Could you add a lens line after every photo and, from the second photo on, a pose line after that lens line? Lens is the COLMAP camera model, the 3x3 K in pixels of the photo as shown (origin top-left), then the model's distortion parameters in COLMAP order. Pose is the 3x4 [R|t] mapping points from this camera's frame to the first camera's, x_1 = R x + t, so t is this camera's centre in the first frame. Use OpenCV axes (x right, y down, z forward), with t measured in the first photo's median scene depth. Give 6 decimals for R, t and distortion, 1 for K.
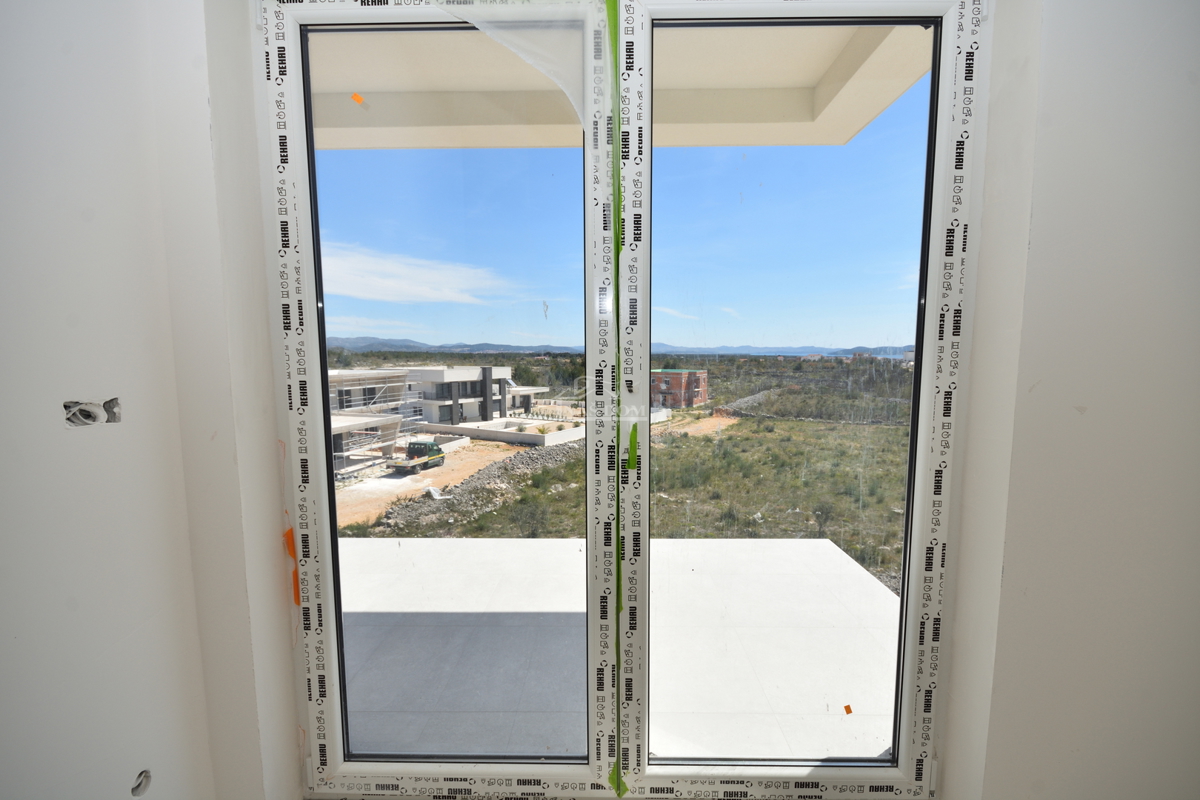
lens RADIAL K [[493.4, 0, 604.4], [0, 493.4, 405.7], [0, 0, 1]] dist [-0.002320, -0.000043]
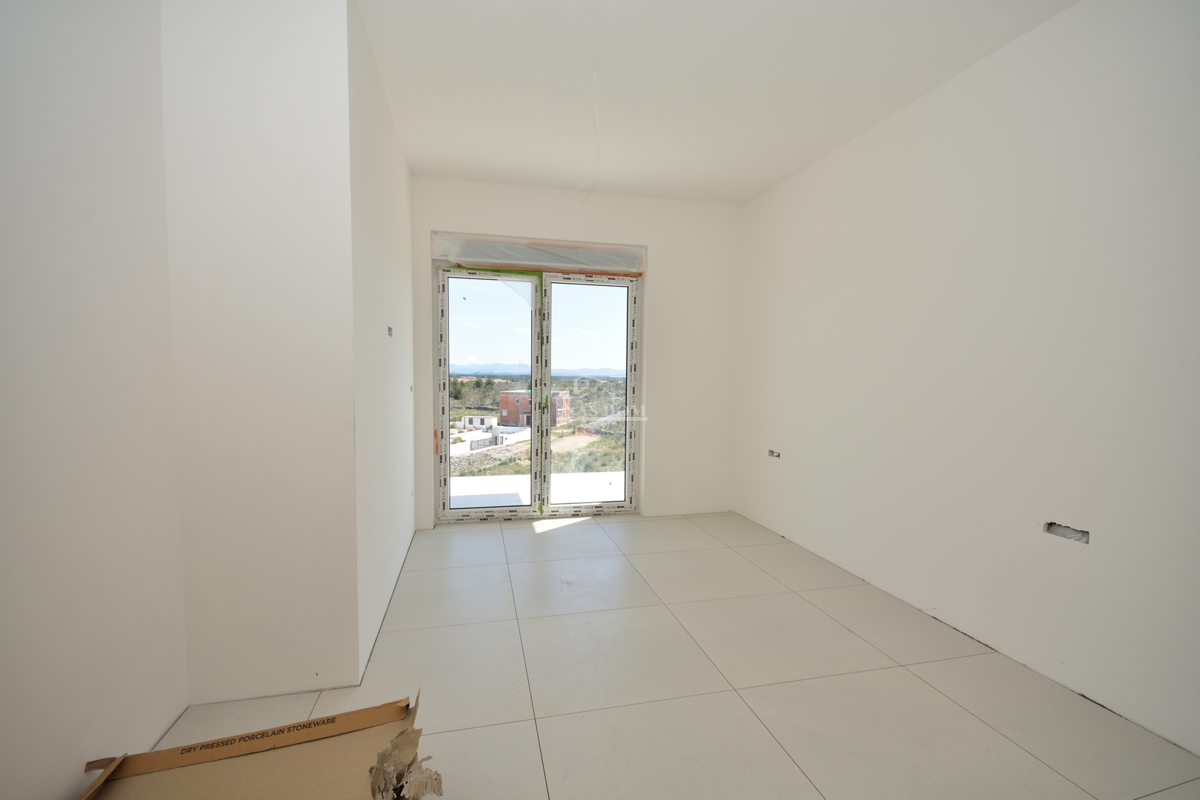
lens RADIAL K [[530.1, 0, 599.6], [0, 530.1, 401.2], [0, 0, 1]] dist [0.001816, 0.003688]
pose [[0.966074, 0.000851, 0.258266, -0.490169], [0.013405, 0.998481, -0.053433, 0.254354], [-0.257919, 0.055083, 0.964595, -2.424824]]
